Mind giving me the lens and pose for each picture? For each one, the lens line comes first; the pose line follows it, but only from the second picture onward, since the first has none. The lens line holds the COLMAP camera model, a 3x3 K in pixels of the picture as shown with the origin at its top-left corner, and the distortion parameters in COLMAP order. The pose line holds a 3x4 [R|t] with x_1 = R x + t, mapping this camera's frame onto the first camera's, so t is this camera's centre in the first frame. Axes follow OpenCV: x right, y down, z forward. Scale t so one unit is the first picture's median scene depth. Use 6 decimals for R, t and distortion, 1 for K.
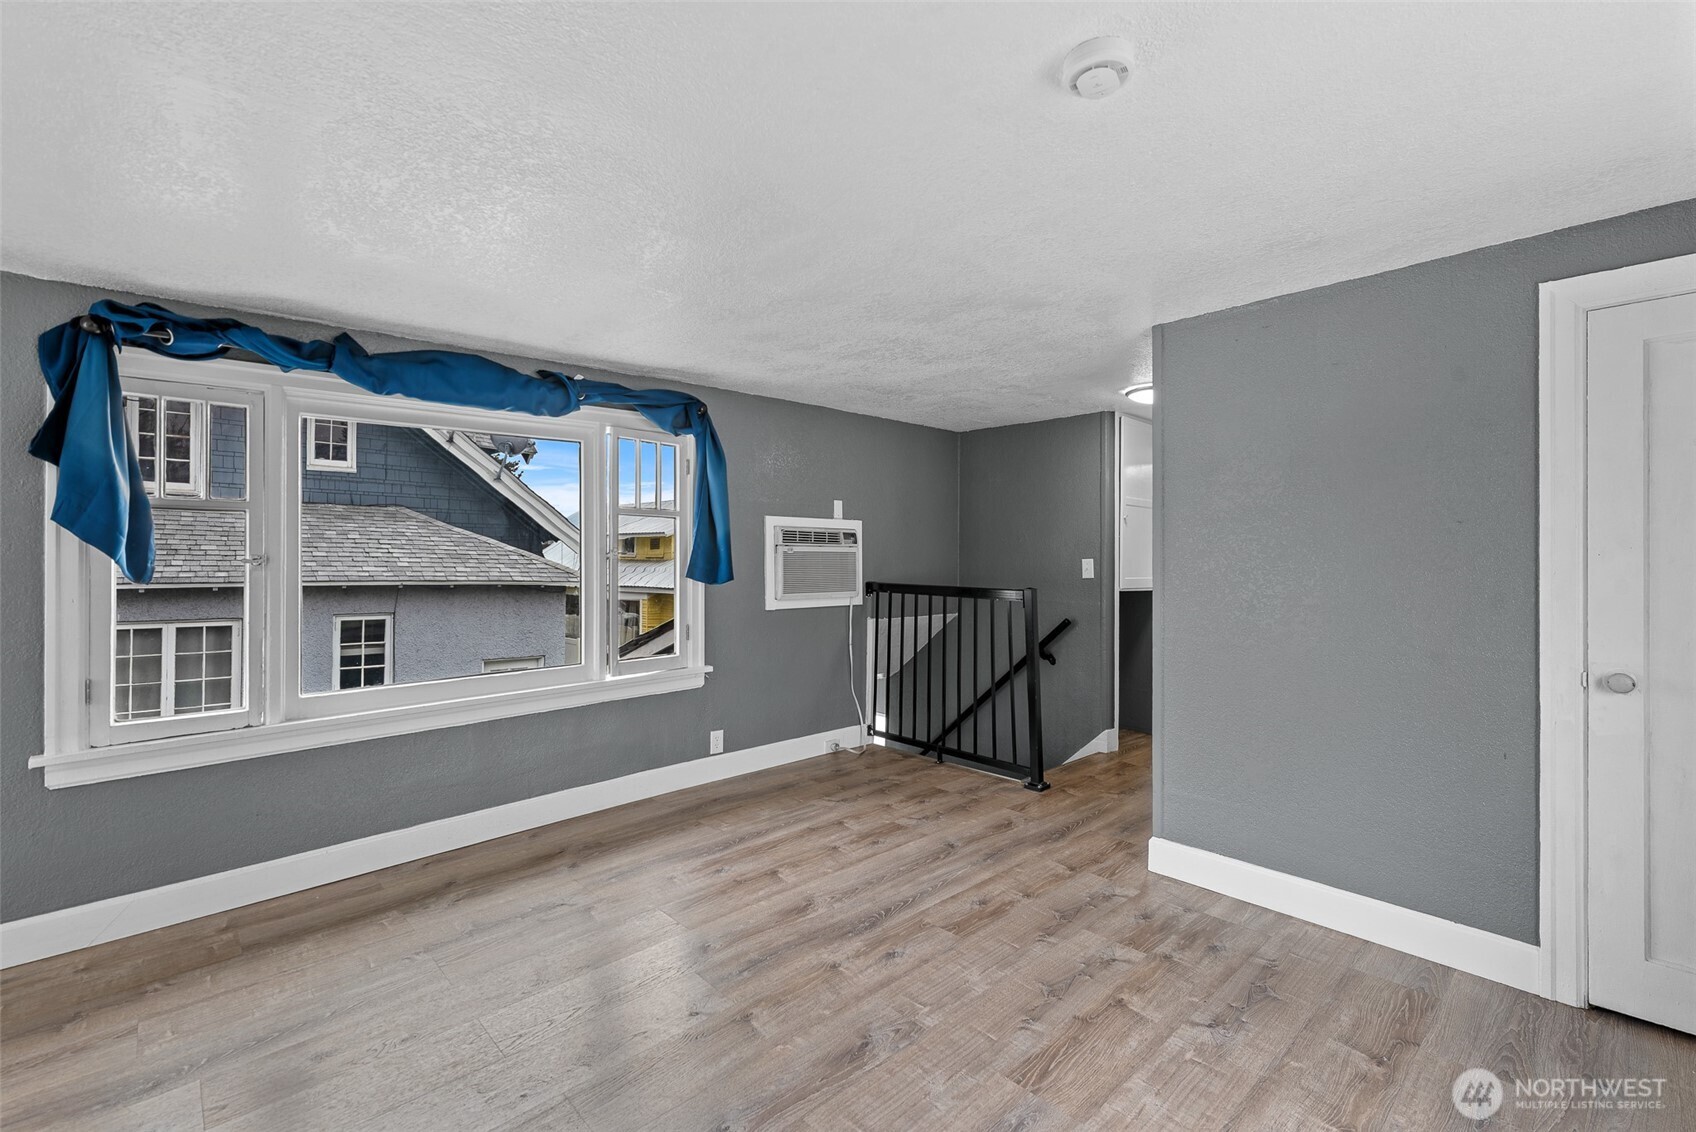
lens RADIAL K [[738.6, 0, 846.6], [0, 738.6, 568.5], [0, 0, 1]] dist [0.001969, -0.000065]
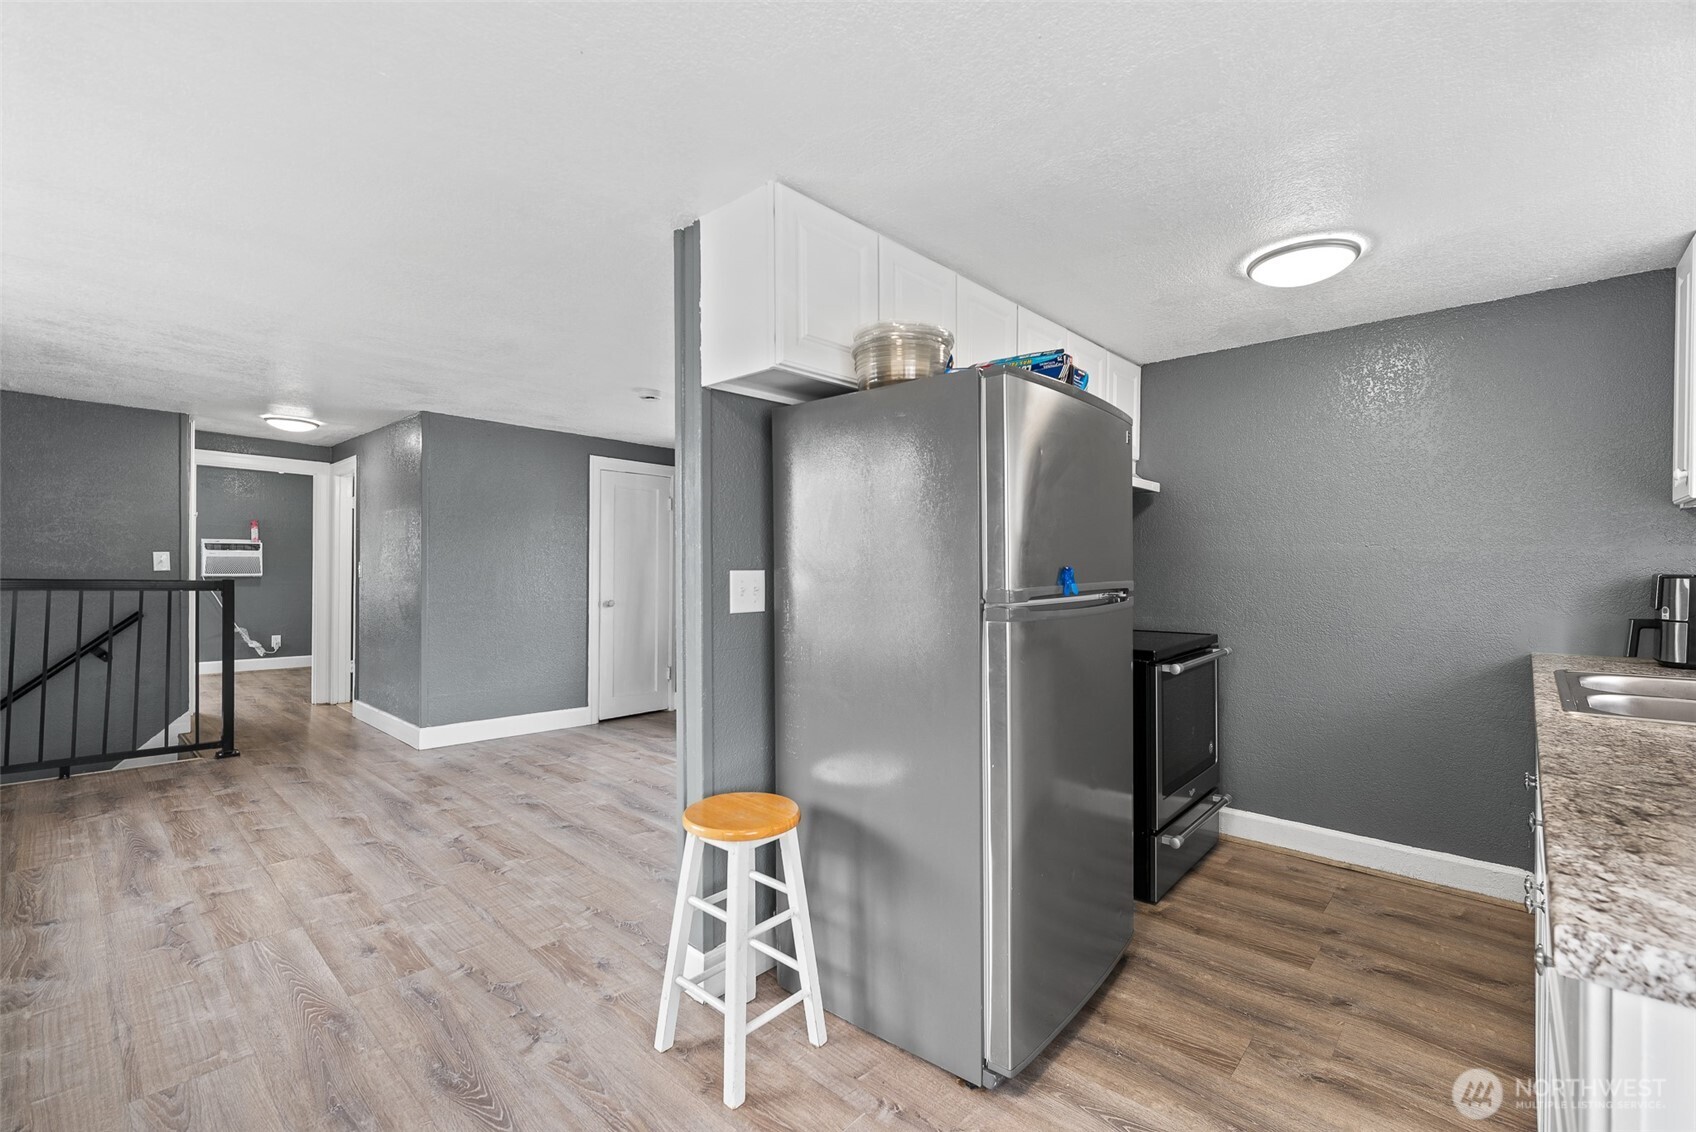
lens RADIAL K [[738.6, 0, 850.7], [0, 738.6, 560.8], [0, 0, 1]] dist [0.001969, -0.000065]
pose [[-0.054295, 0.003066, 0.998520, -1.503519], [-0.006024, 0.999976, -0.003398, -0.004745], [-0.998507, -0.006199, -0.054275, 0.183610]]
